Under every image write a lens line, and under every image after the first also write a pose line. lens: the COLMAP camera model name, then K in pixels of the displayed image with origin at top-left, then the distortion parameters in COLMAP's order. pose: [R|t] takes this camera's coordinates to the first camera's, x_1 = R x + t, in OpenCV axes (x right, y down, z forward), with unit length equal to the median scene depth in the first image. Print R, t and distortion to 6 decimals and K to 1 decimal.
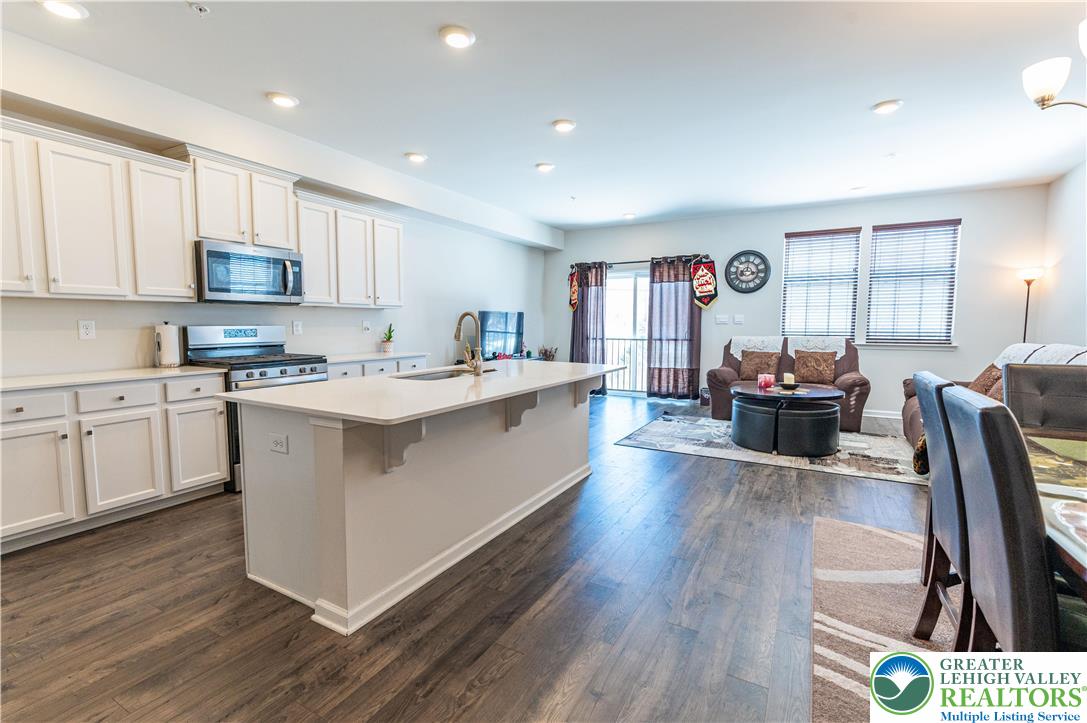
lens RADIAL K [[481.0, 0, 548.0], [0, 481.0, 360.1], [0, 0, 1]] dist [0.000576, 0.000036]
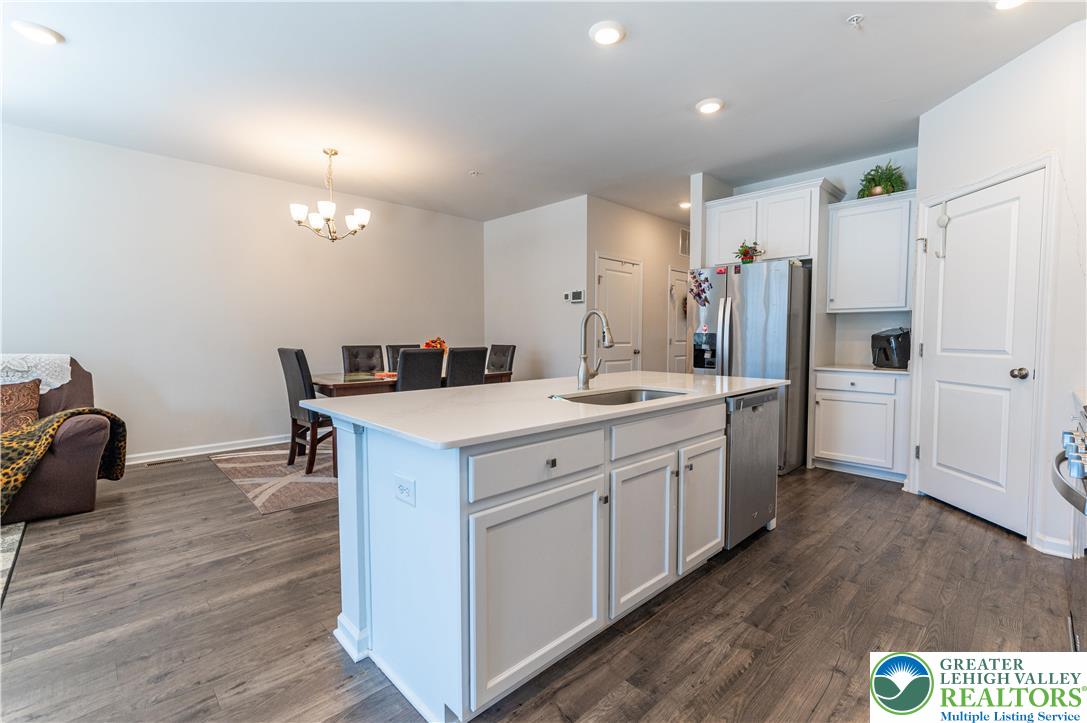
lens RADIAL K [[477.2, 0, 556.2], [0, 477.2, 359.1], [0, 0, 1]] dist [-0.000461, 0.000154]
pose [[-0.959909, -0.018818, 0.279680, -0.140308], [0.018025, 0.991536, 0.128578, -0.052936], [-0.279732, 0.128464, -0.951445, 0.766157]]
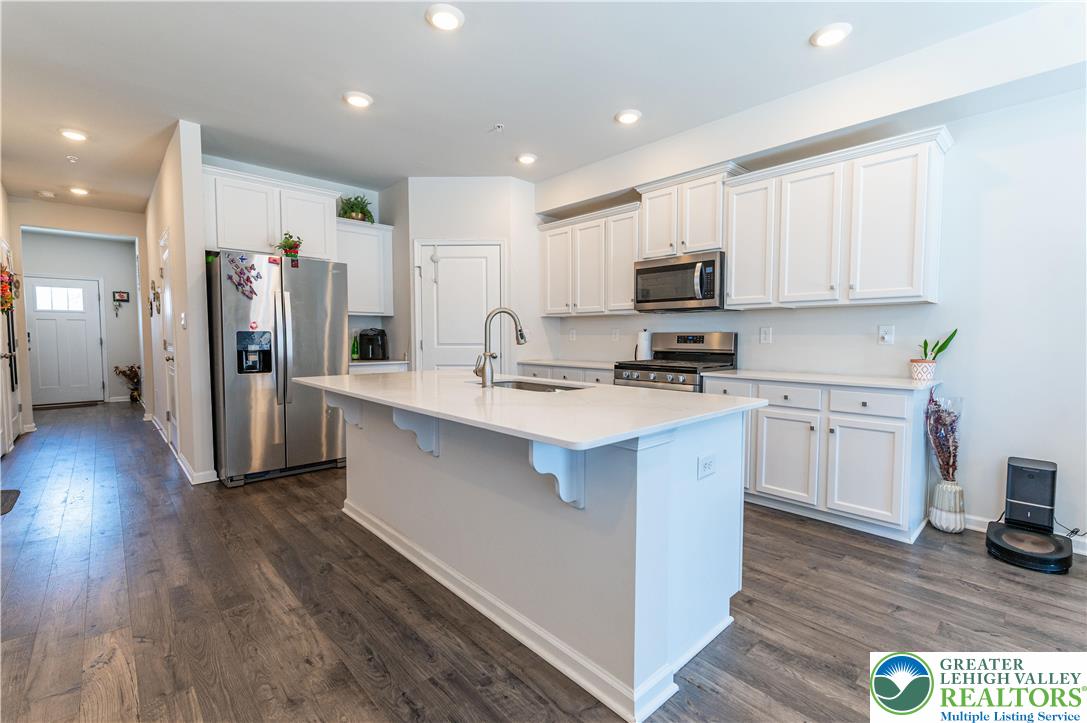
lens RADIAL K [[472.7, 0, 546.5], [0, 472.7, 361.2], [0, 0, 1]] dist [0.000566, -0.000094]
pose [[-0.306528, 0.043801, -0.950853, 0.246653], [-0.079698, 0.994252, 0.071492, -0.032602], [0.948519, 0.097695, -0.301275, 0.575117]]
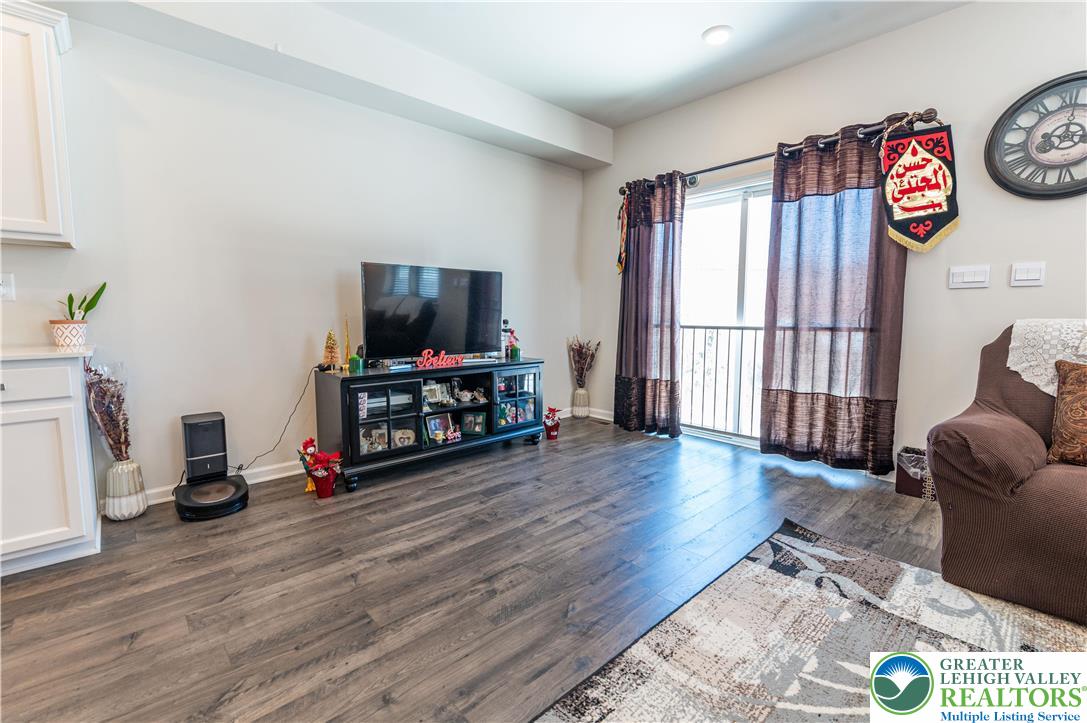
lens RADIAL K [[470.1, 0, 557.3], [0, 470.1, 356.0], [0, 0, 1]] dist [0.001050, 0.000158]
pose [[0.954148, 0.028159, -0.298008, 0.165415], [-0.025079, 0.999585, 0.014157, -0.018952], [0.298283, -0.006035, 0.954458, 0.556015]]
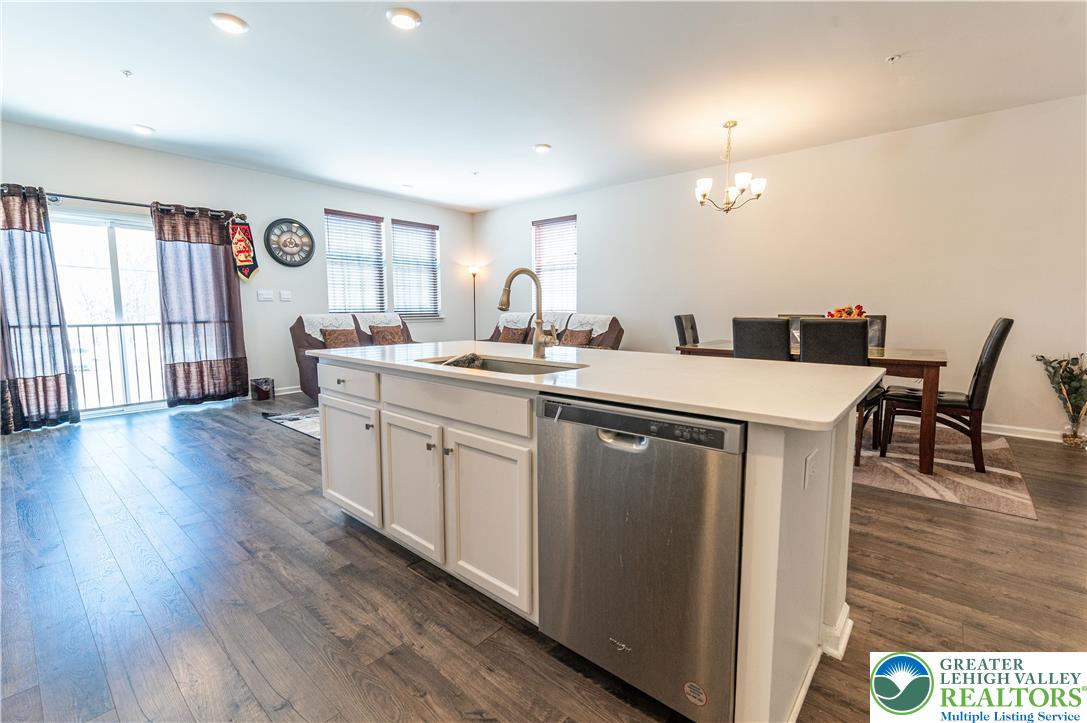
lens RADIAL K [[468.7, 0, 546.0], [0, 468.7, 354.5], [0, 0, 1]] dist [0.000494, 0.000112]
pose [[0.196486, -0.101246, 0.975265, -0.363225], [0.080022, 0.992992, 0.086964, -0.014596], [-0.977236, 0.060956, 0.203211, 0.366383]]
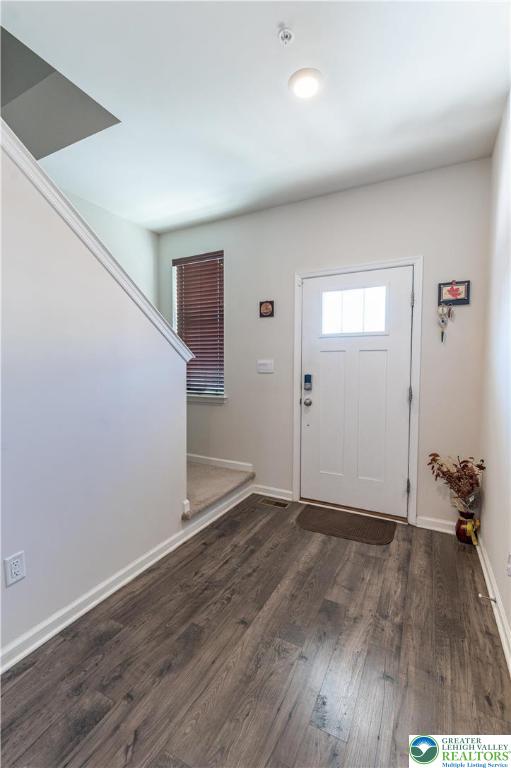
lens RADIAL K [[332.9, 0, 255.5], [0, 332.9, 384.0], [0, 0, 1]] dist [0.000874, -0.000445]
pose [[-0.999650, -0.005525, -0.025858, -0.336697], [-0.008893, 0.991208, 0.132016, 0.027965], [0.024901, 0.132200, -0.990910, -0.442953]]
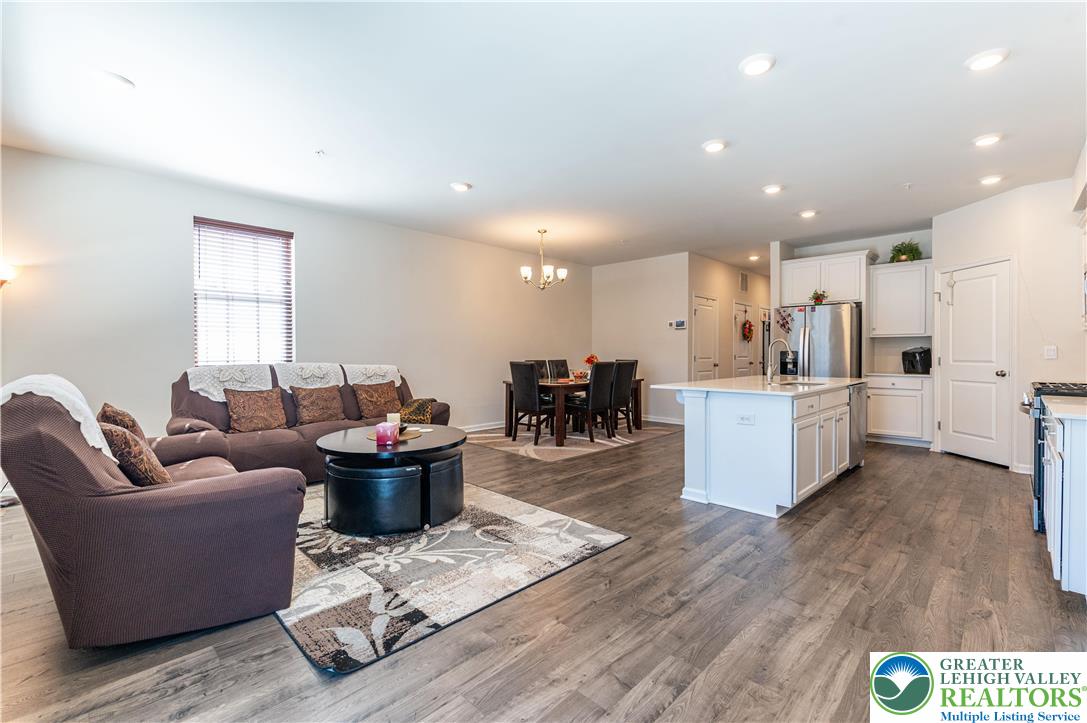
lens RADIAL K [[471.2, 0, 552.5], [0, 471.2, 355.7], [0, 0, 1]] dist [0.000874, -0.000445]
pose [[-0.965341, -0.004964, 0.260943, 0.053657], [0.017846, 0.996224, 0.084970, -0.079562], [-0.260380, 0.086682, -0.961607, 1.113338]]
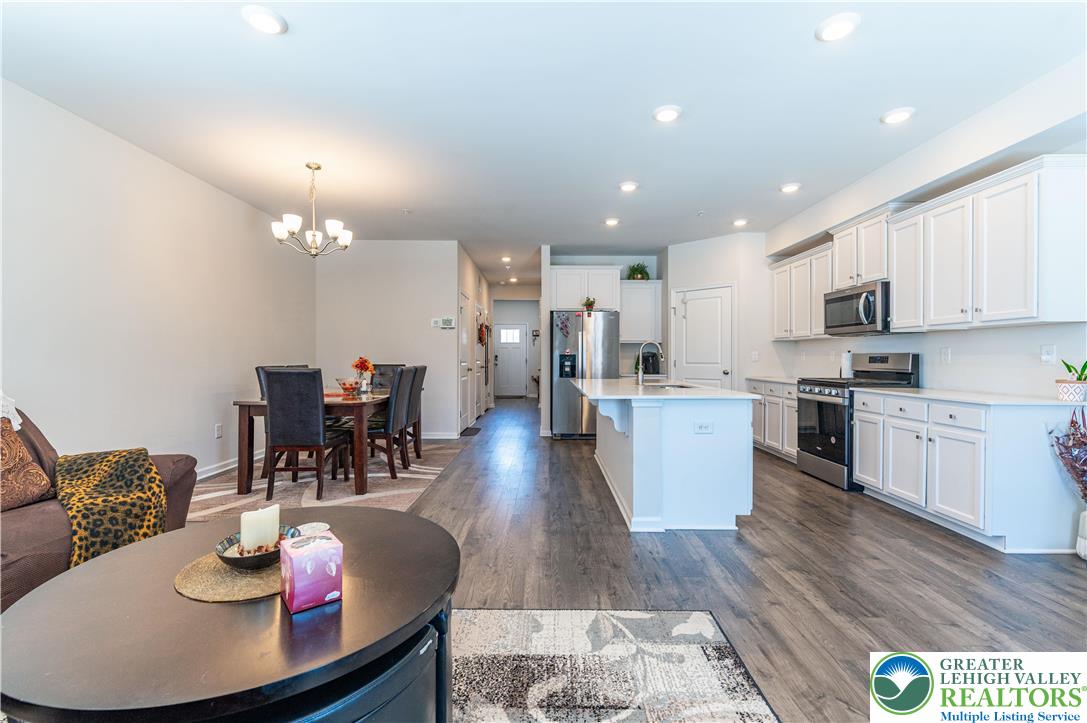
lens RADIAL K [[466.6, 0, 546.7], [0, 466.6, 360.4], [0, 0, 1]] dist [0.001466, 0.000199]
pose [[-0.873839, -0.003882, -0.486200, 0.334801], [-0.045385, 0.996254, 0.073614, -0.056860], [0.484093, 0.086393, -0.870741, 0.896292]]
